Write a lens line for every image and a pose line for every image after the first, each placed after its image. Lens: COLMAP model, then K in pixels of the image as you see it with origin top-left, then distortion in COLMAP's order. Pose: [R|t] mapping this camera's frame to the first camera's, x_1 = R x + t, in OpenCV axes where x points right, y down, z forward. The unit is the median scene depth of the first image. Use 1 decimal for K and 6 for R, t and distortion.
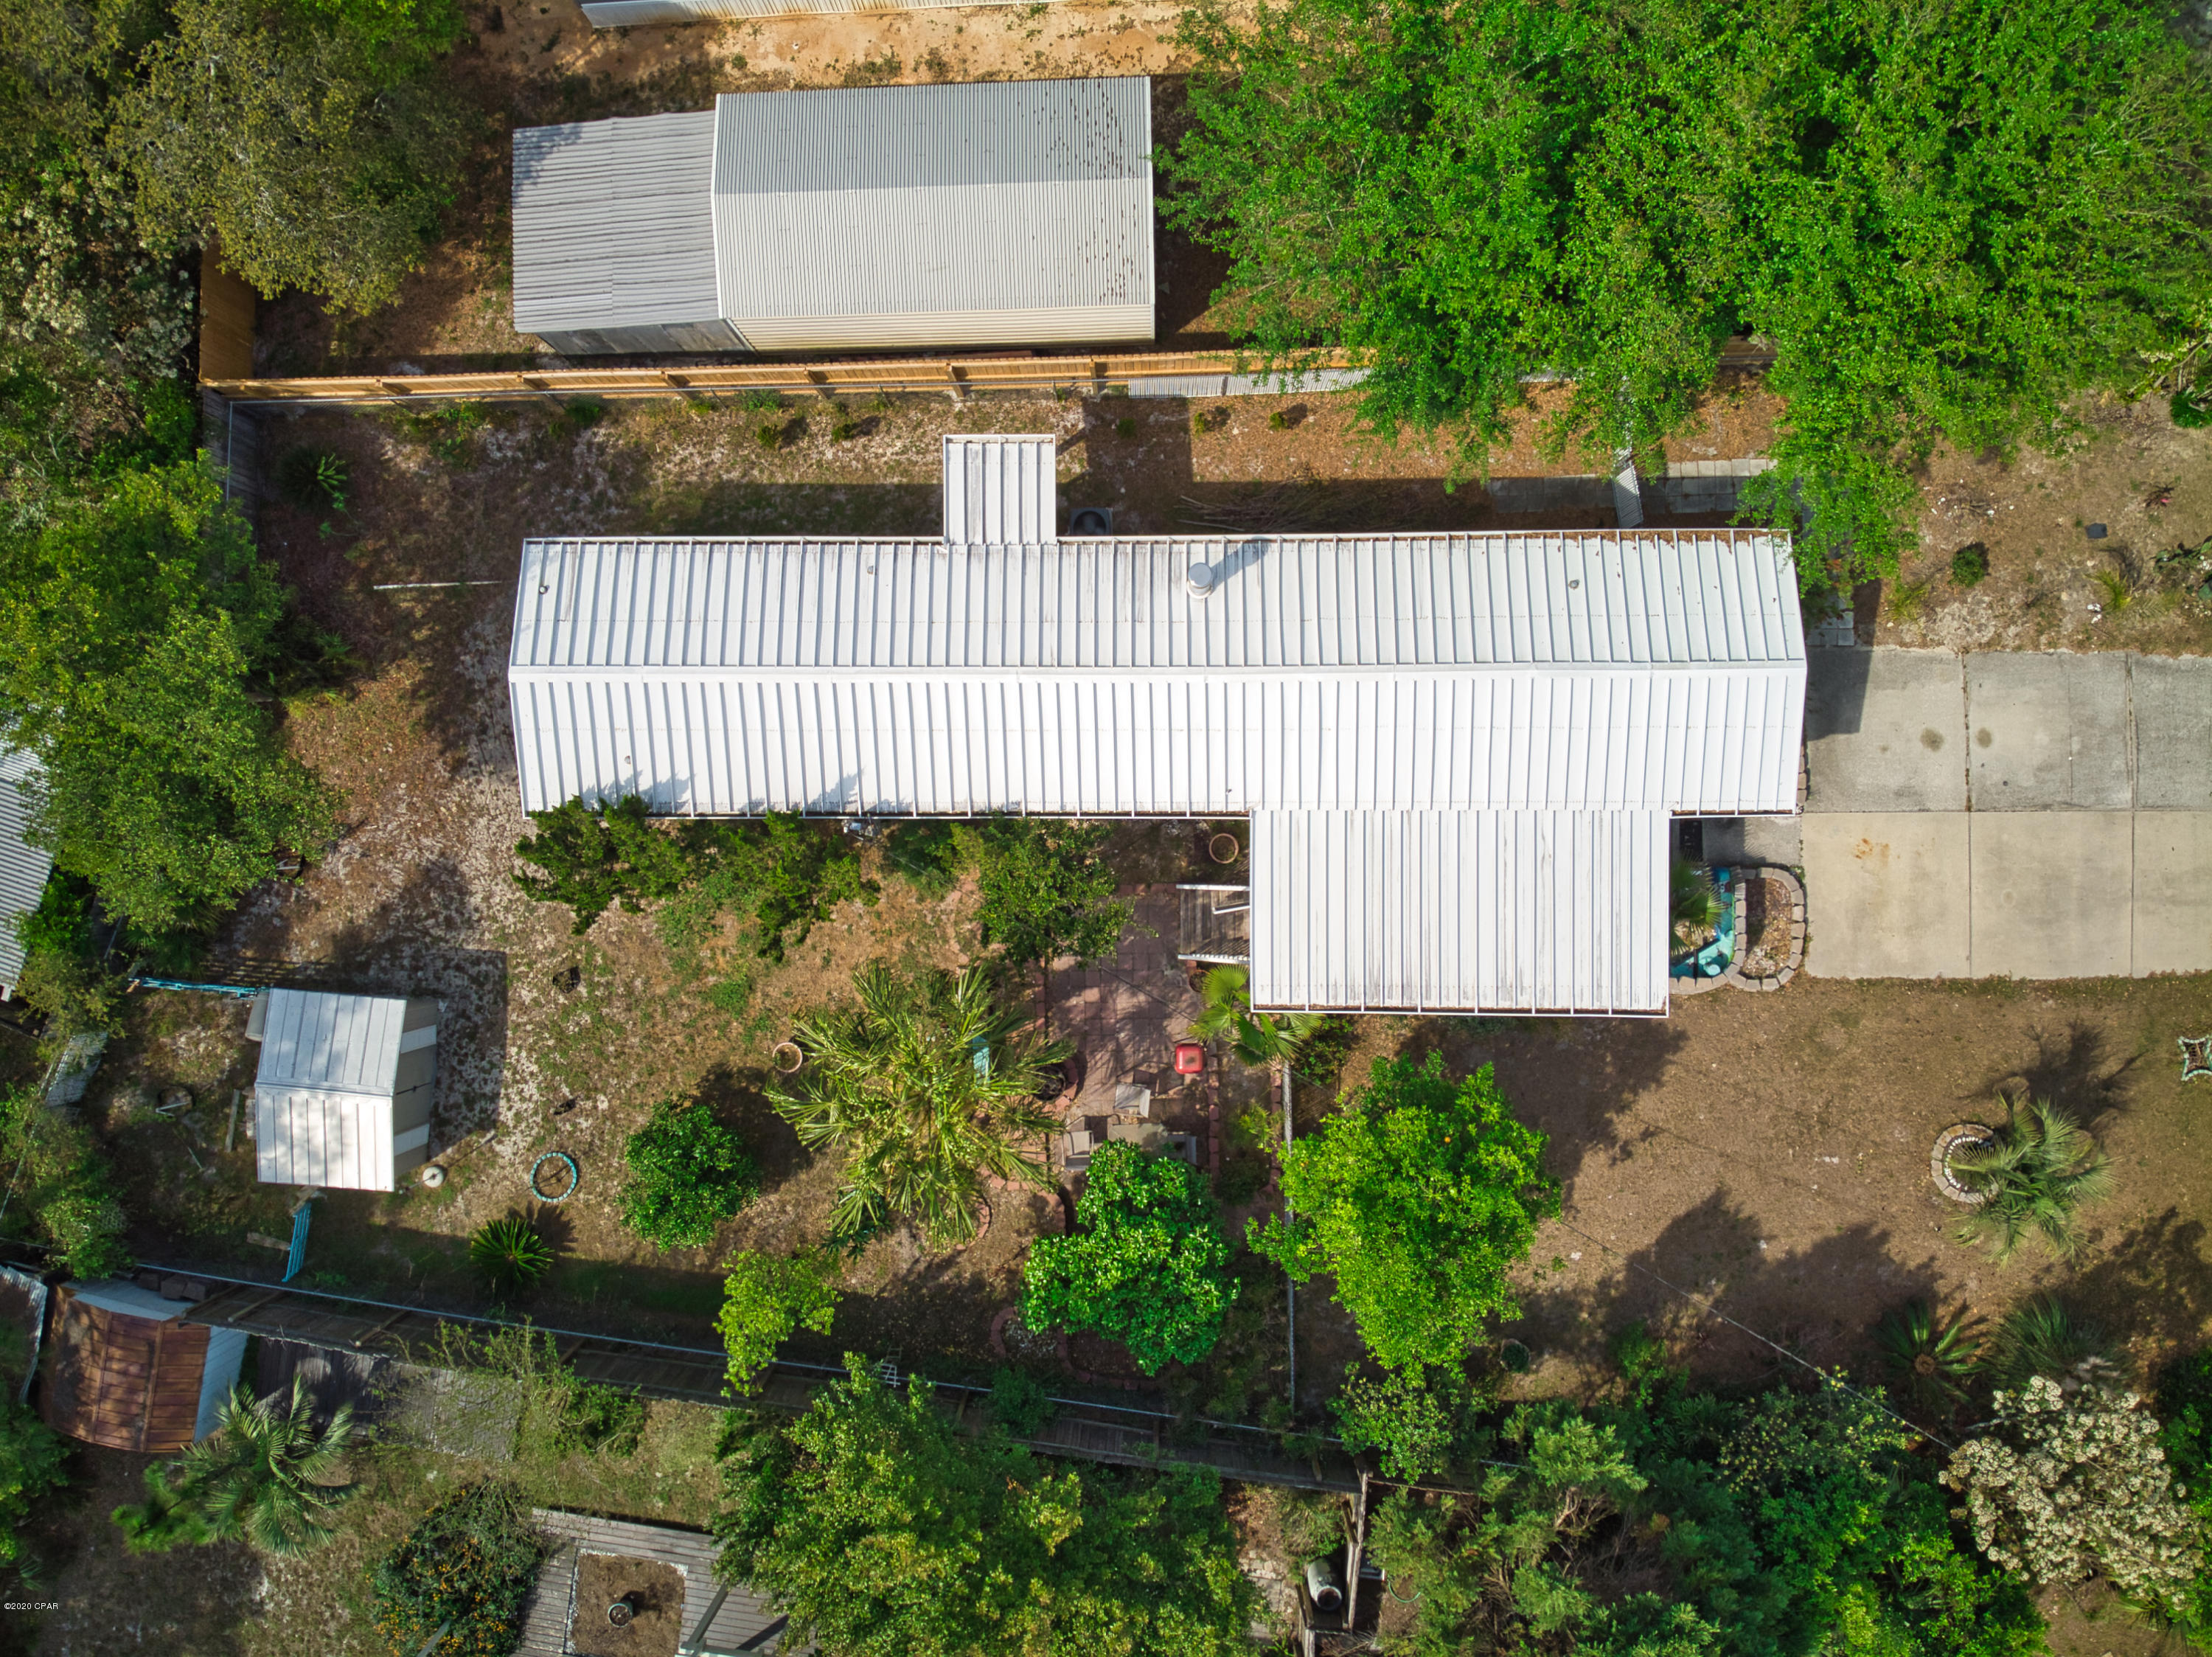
lens RADIAL K [[1593.5, 0, 1091.4], [0, 1593.5, 796.1], [0, 0, 1]] dist [0.106575, -0.240143]
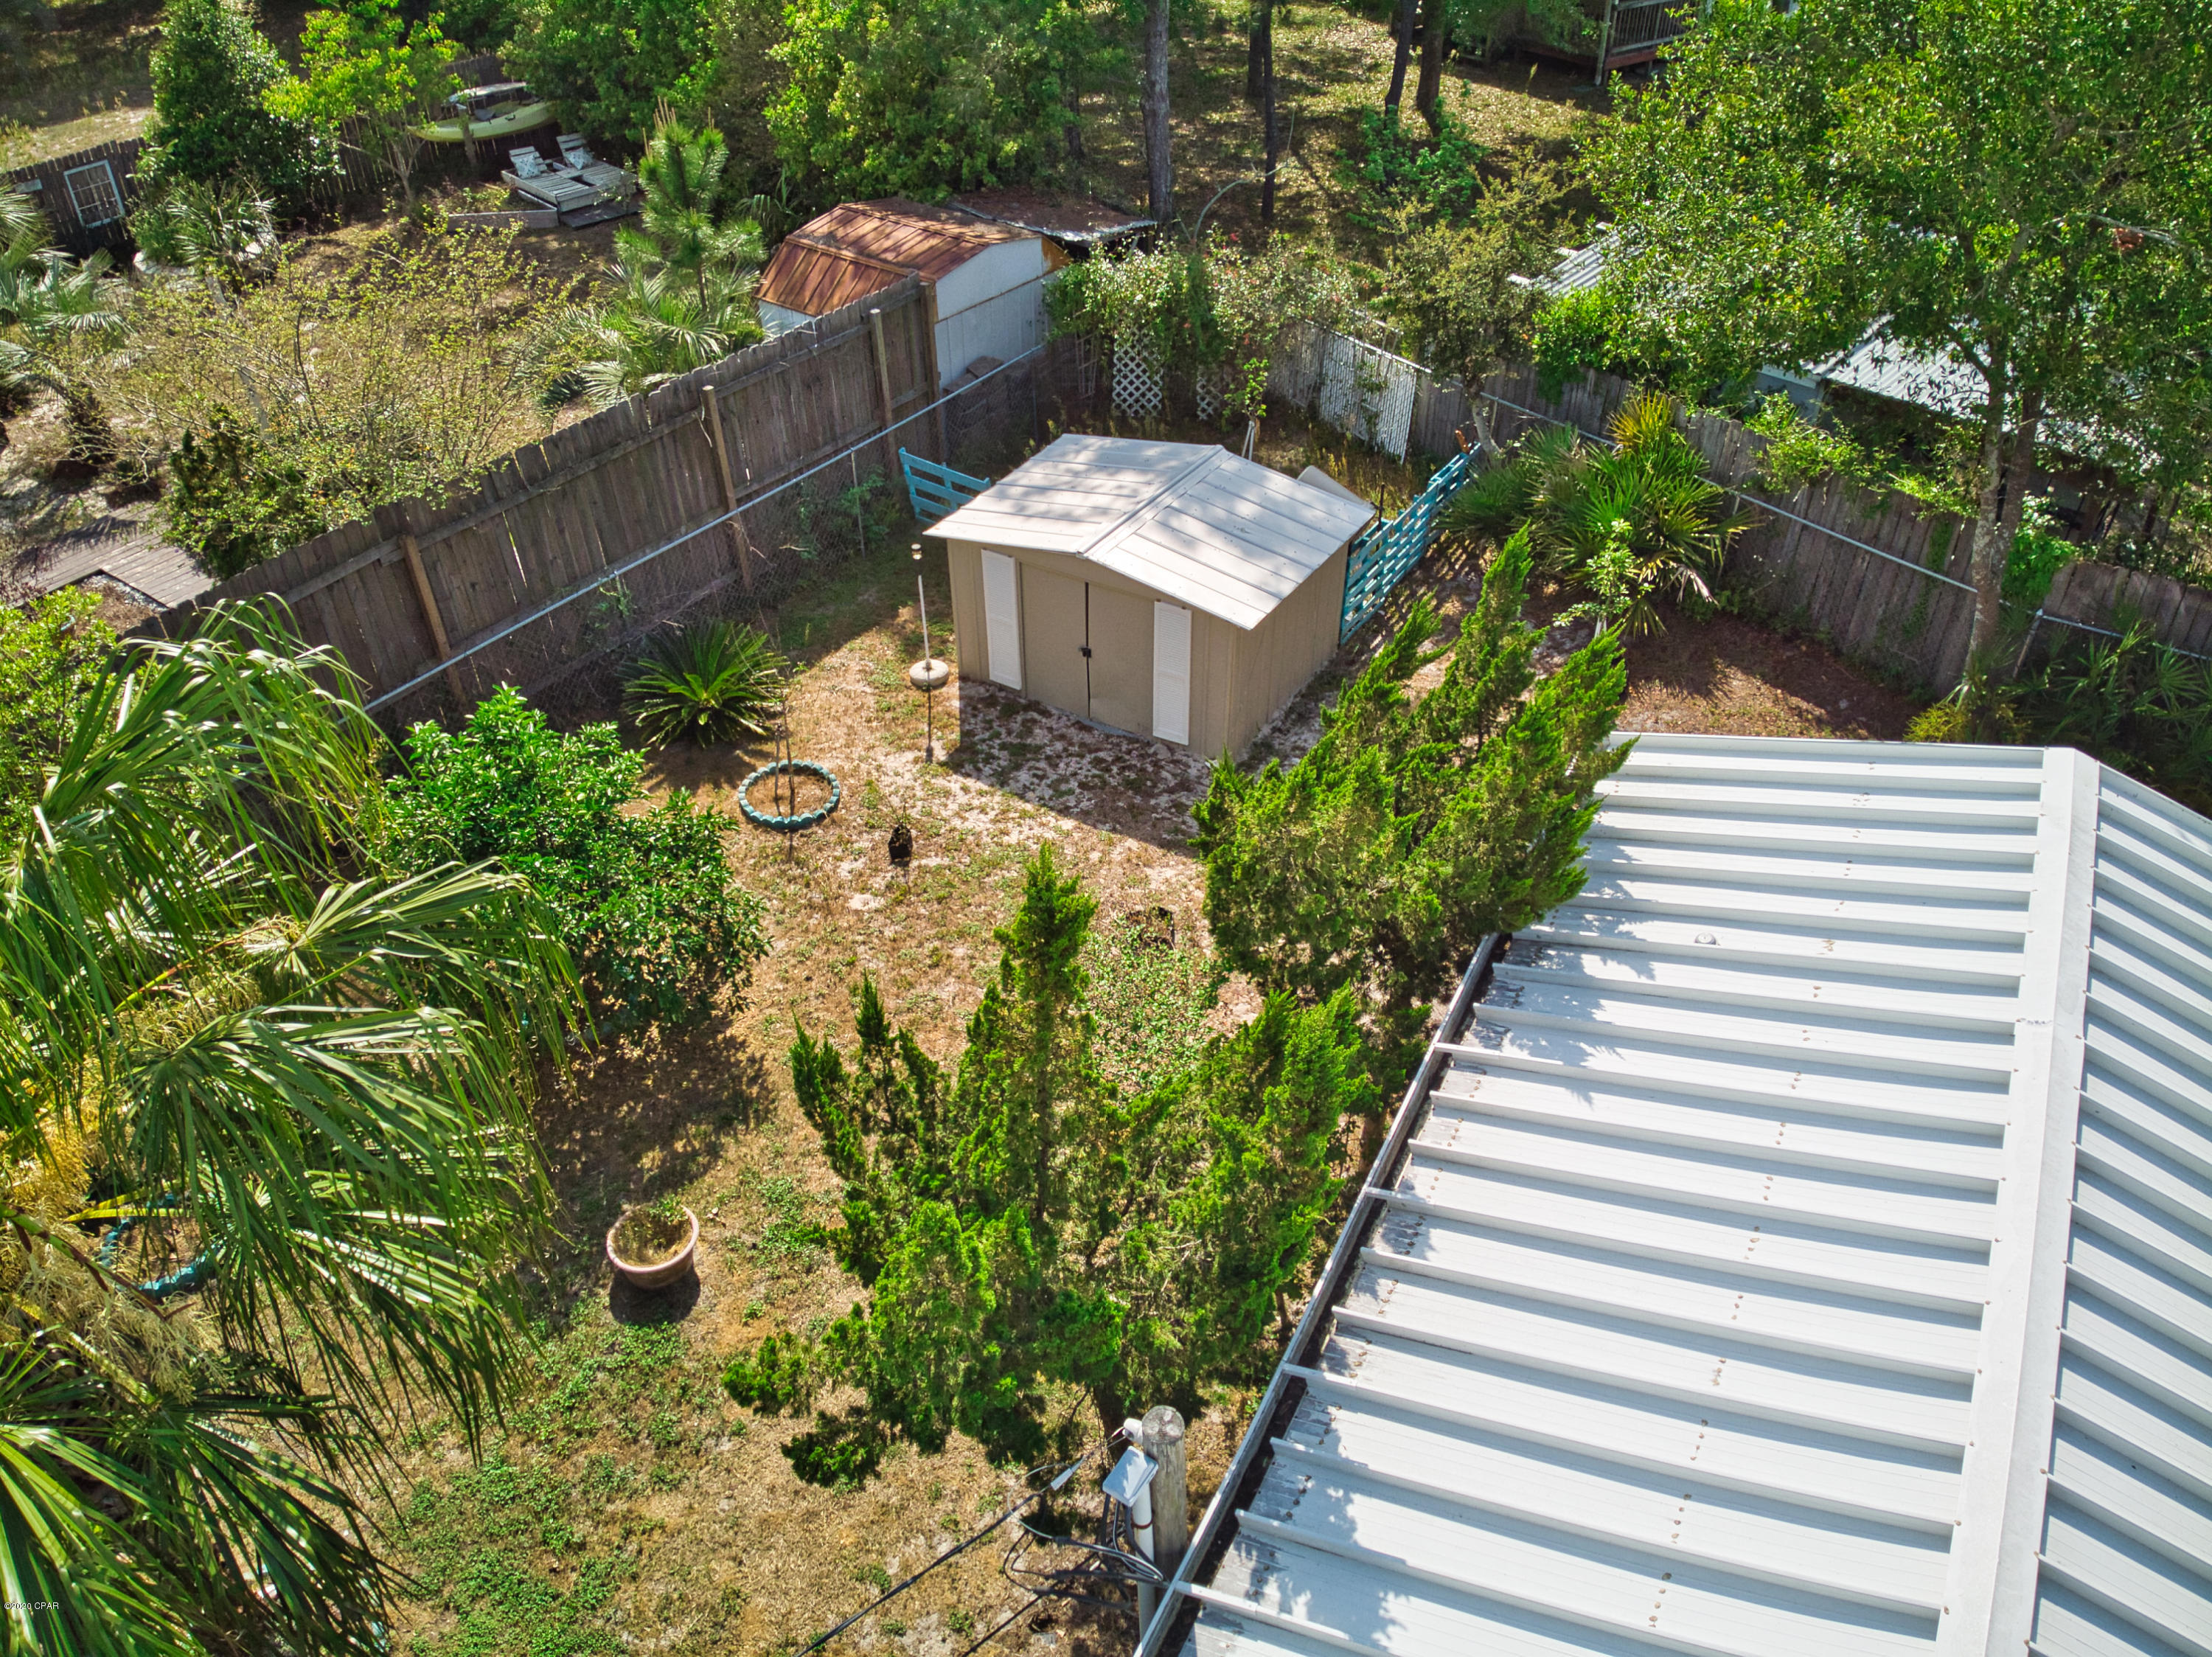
lens RADIAL K [[1593.5, 0, 1091.4], [0, 1593.5, 796.1], [0, 0, 1]] dist [0.106575, -0.240143]
pose [[-0.465633, 0.563739, -0.682191, -0.055089], [-0.883415, -0.250292, 0.396147, -0.030283], [0.052577, 0.787117, 0.614559, 0.746327]]
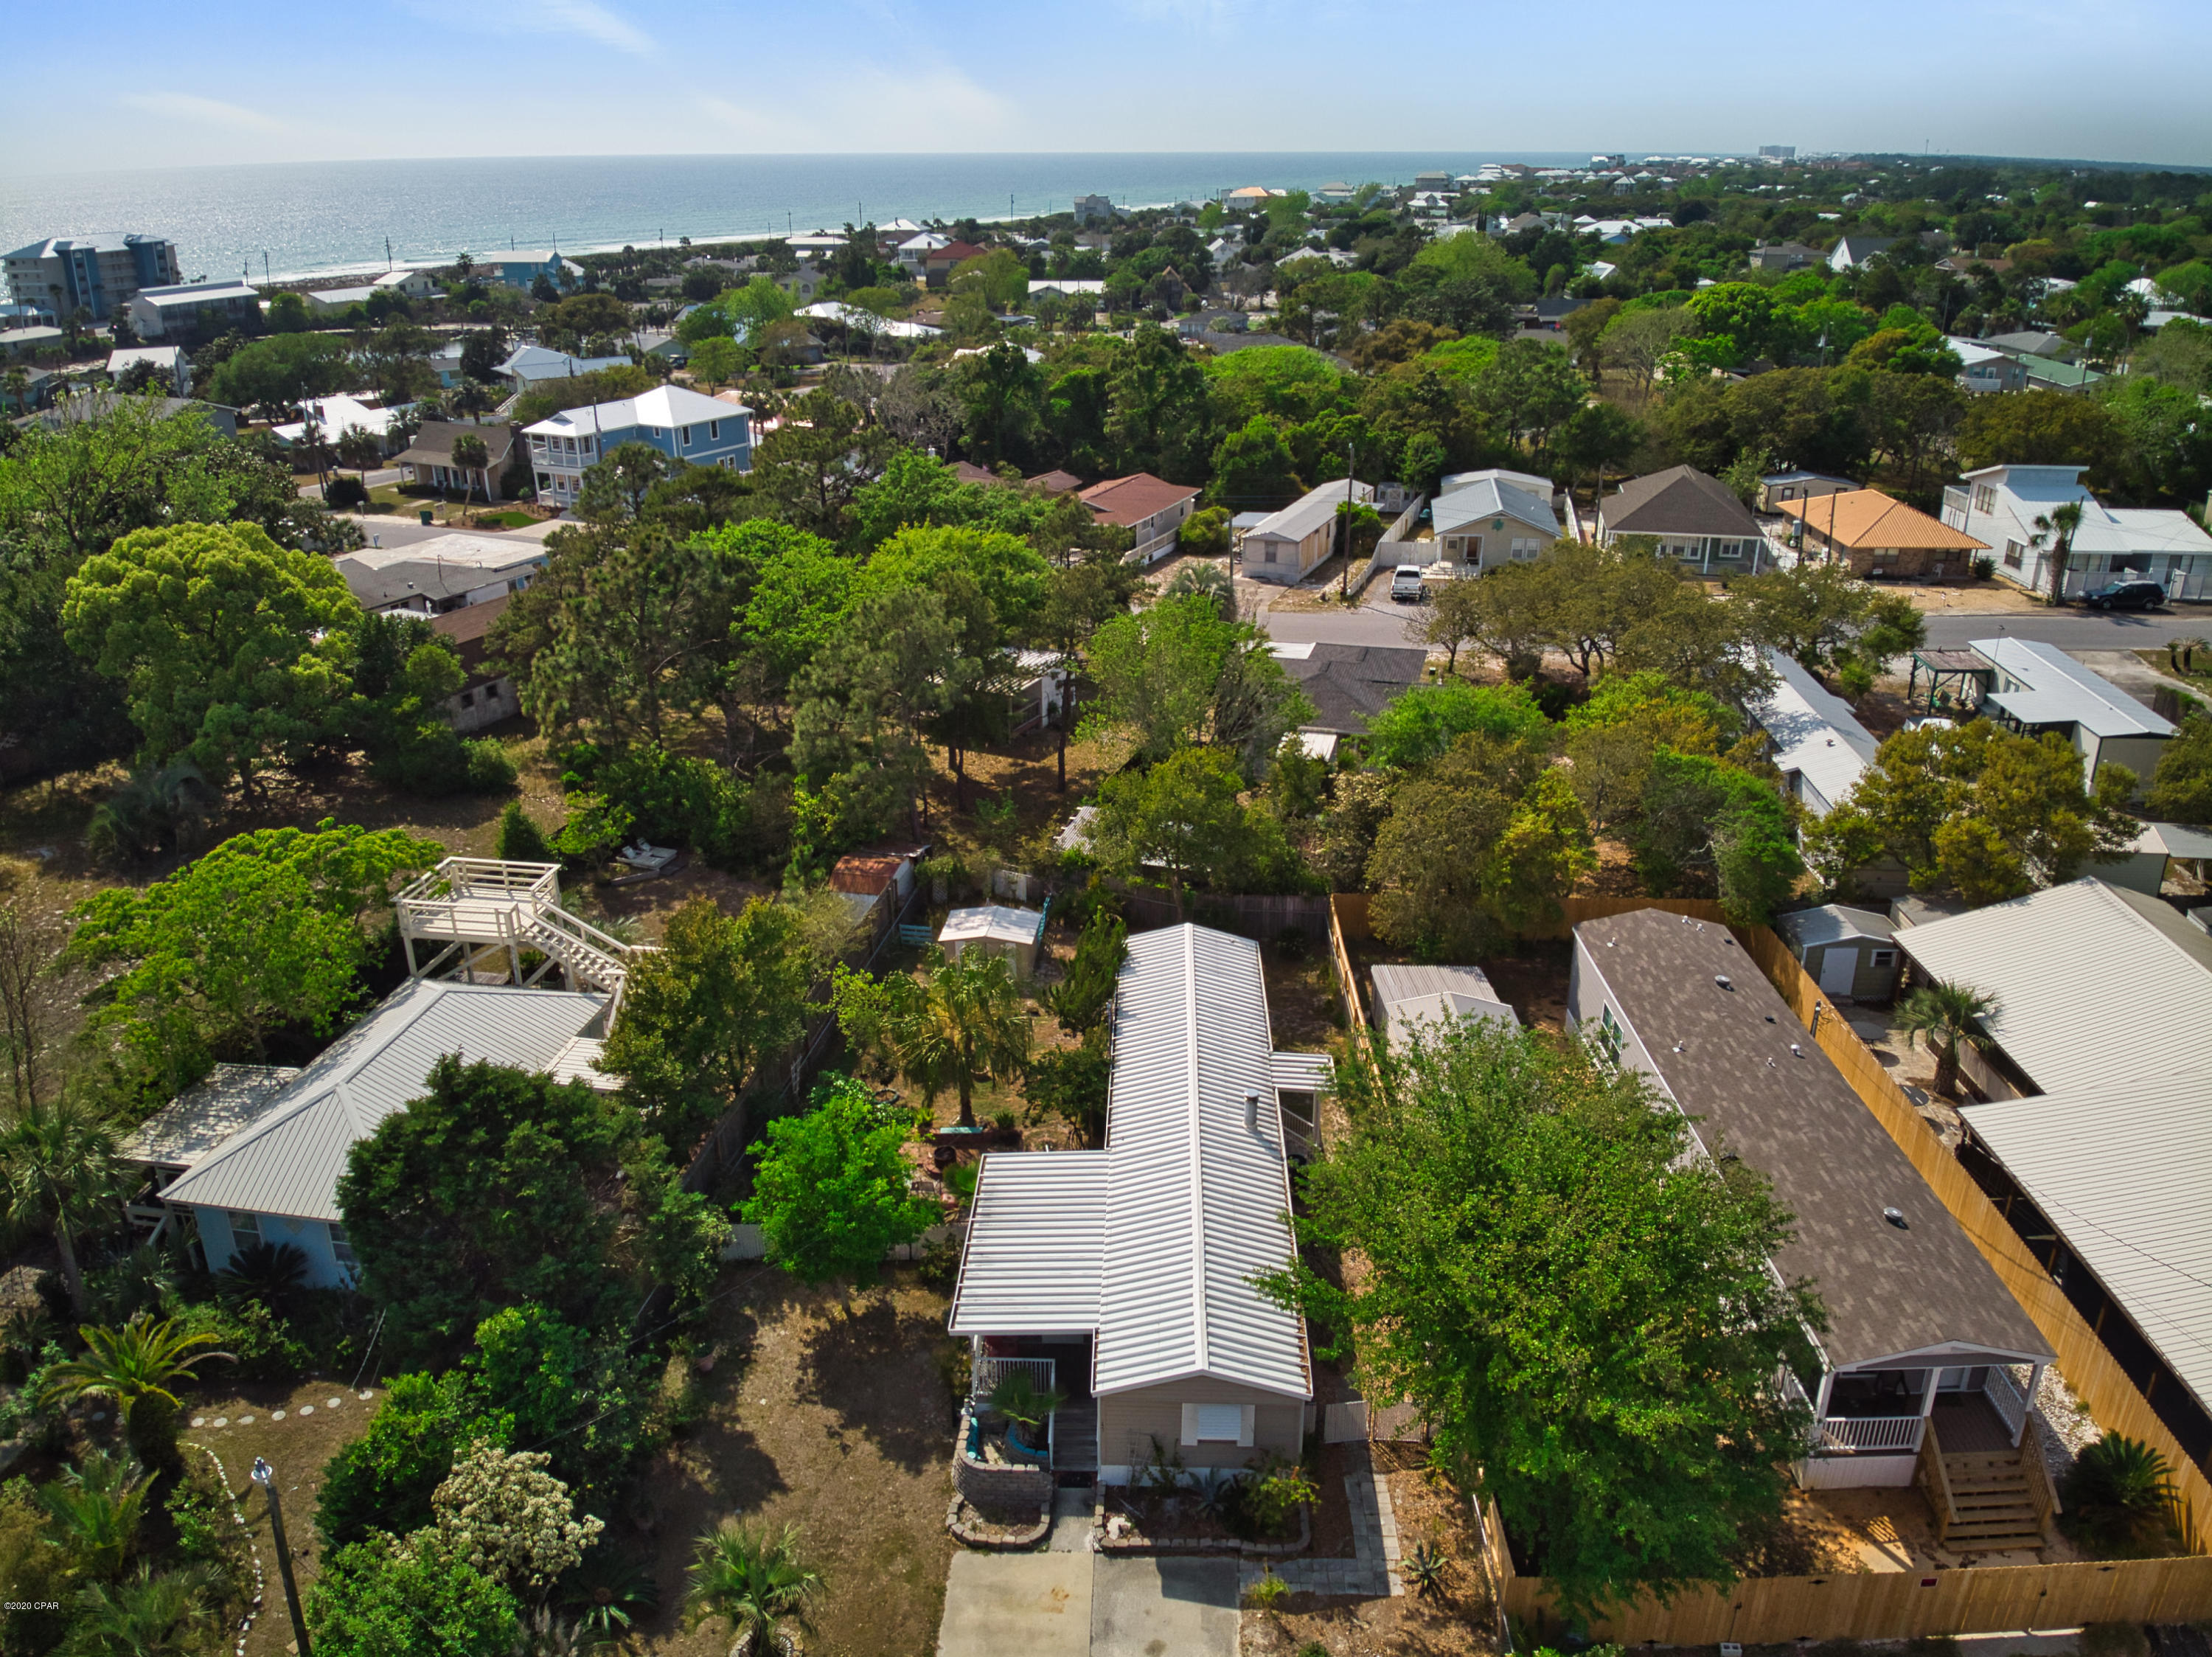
lens RADIAL K [[1593.5, 0, 1091.4], [0, 1593.5, 796.1], [0, 0, 1]] dist [0.106575, -0.240143]
pose [[-0.044072, 0.395228, -0.917525, 1.330302], [-0.998465, 0.013424, 0.053742, -0.058802], [0.033558, 0.918485, 0.394029, 0.044178]]
